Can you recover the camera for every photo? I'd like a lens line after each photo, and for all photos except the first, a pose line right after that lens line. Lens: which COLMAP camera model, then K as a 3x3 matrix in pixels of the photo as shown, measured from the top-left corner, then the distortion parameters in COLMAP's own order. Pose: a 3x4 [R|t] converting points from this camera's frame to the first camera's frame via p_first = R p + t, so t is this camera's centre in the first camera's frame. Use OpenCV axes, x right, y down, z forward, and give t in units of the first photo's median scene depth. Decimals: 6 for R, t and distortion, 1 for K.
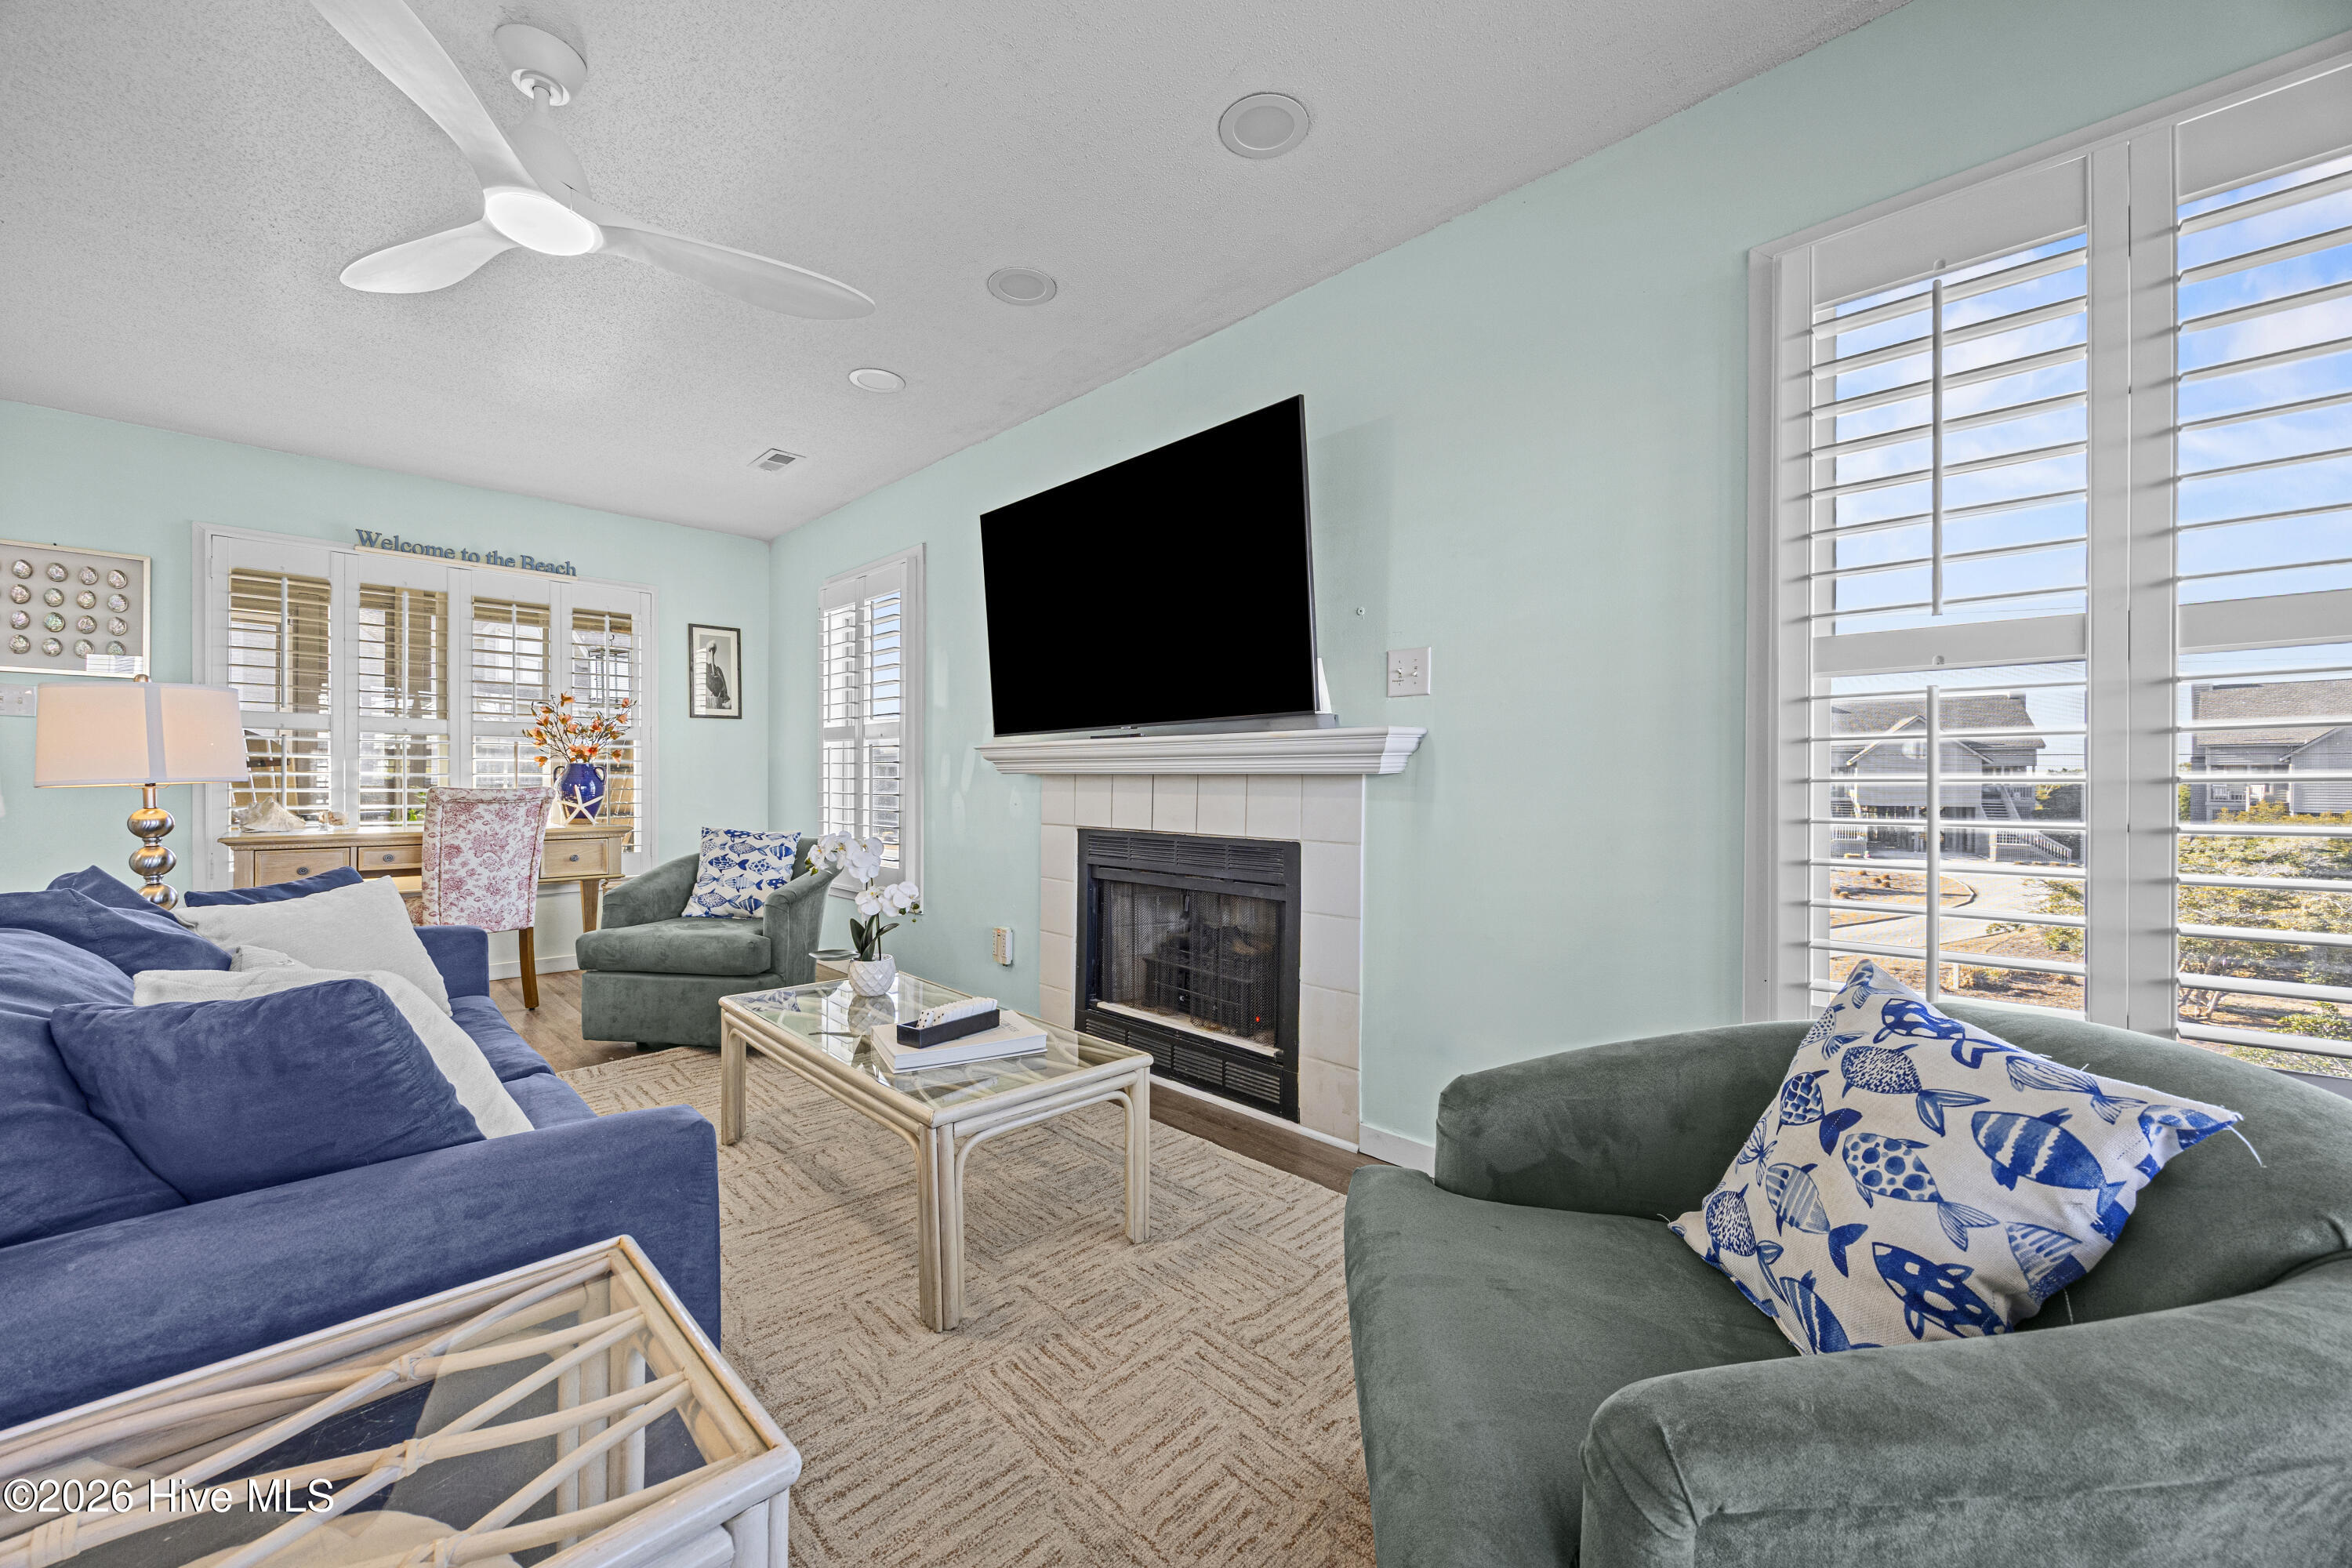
lens RADIAL K [[894.5, 0, 1163.4], [0, 894.5, 787.1], [0, 0, 1]] dist [-0.000280, 0.000265]
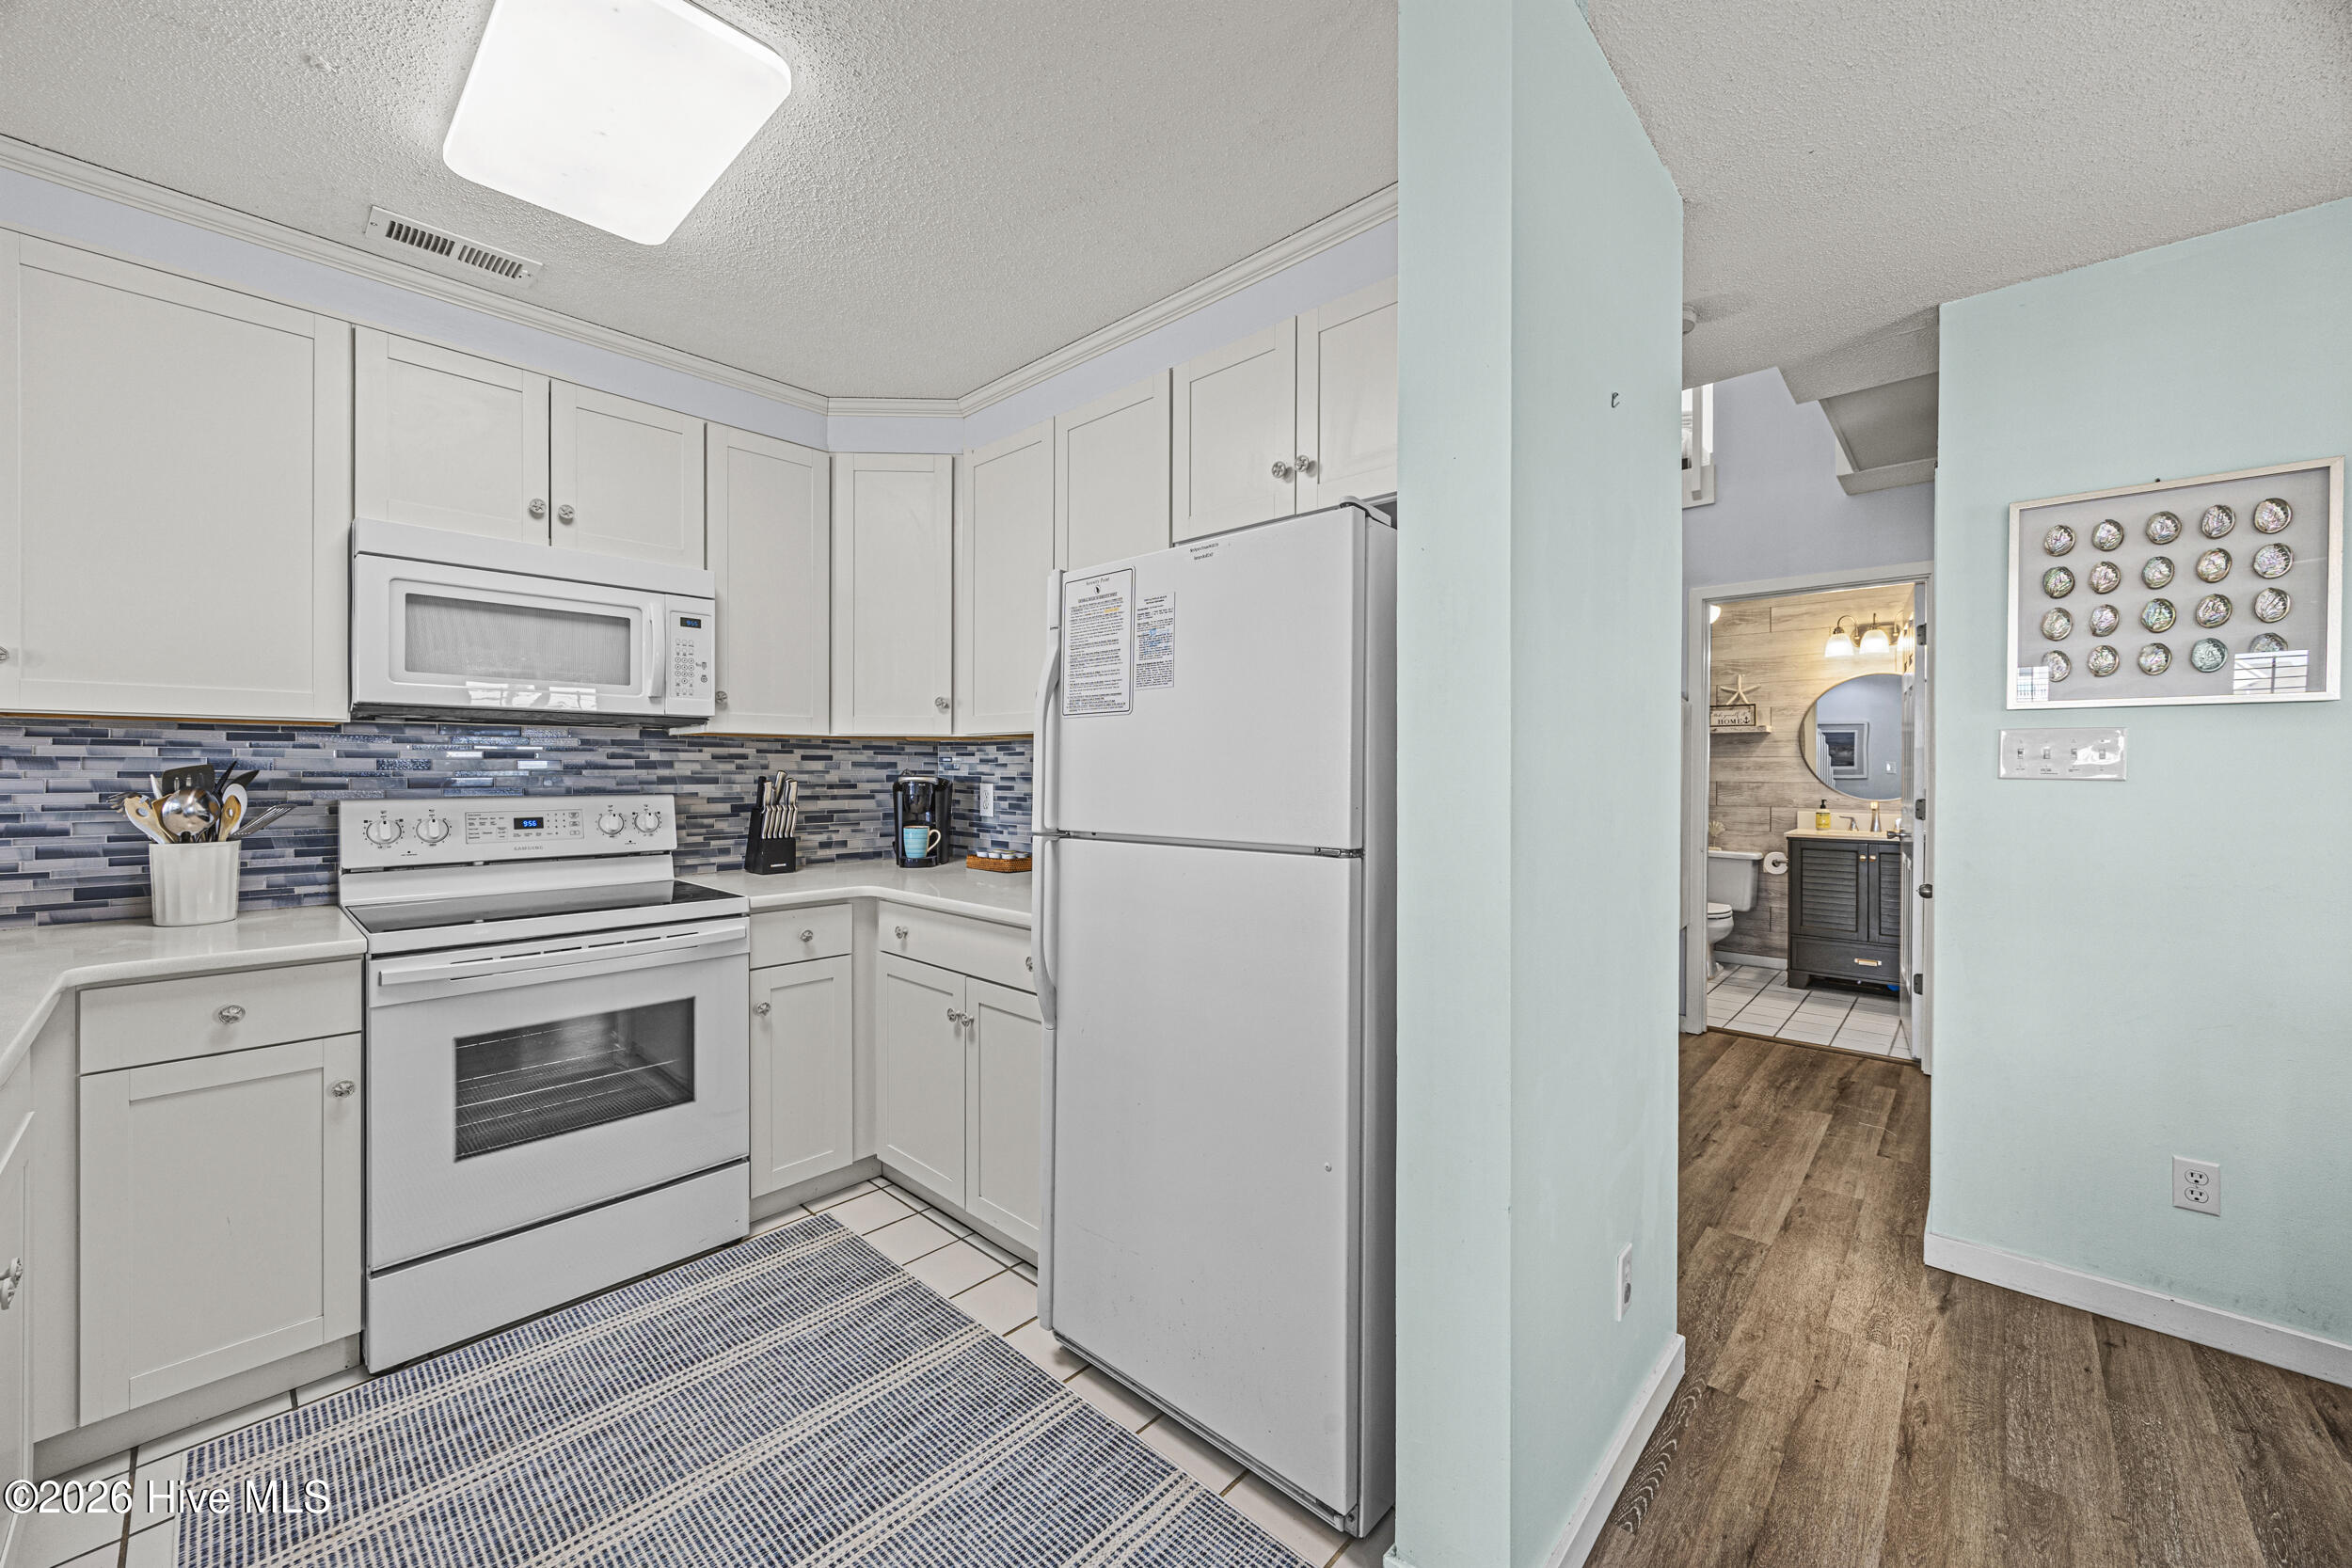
lens RADIAL K [[894.4, 0, 1175.4], [0, 894.4, 775.0], [0, 0, 1]] dist [-0.000280, 0.000265]
pose [[0.049940, 0.002311, -0.998750, -0.825757], [-0.007079, 0.999973, 0.001960, -0.092958], [0.998727, 0.006973, 0.049955, 0.403476]]
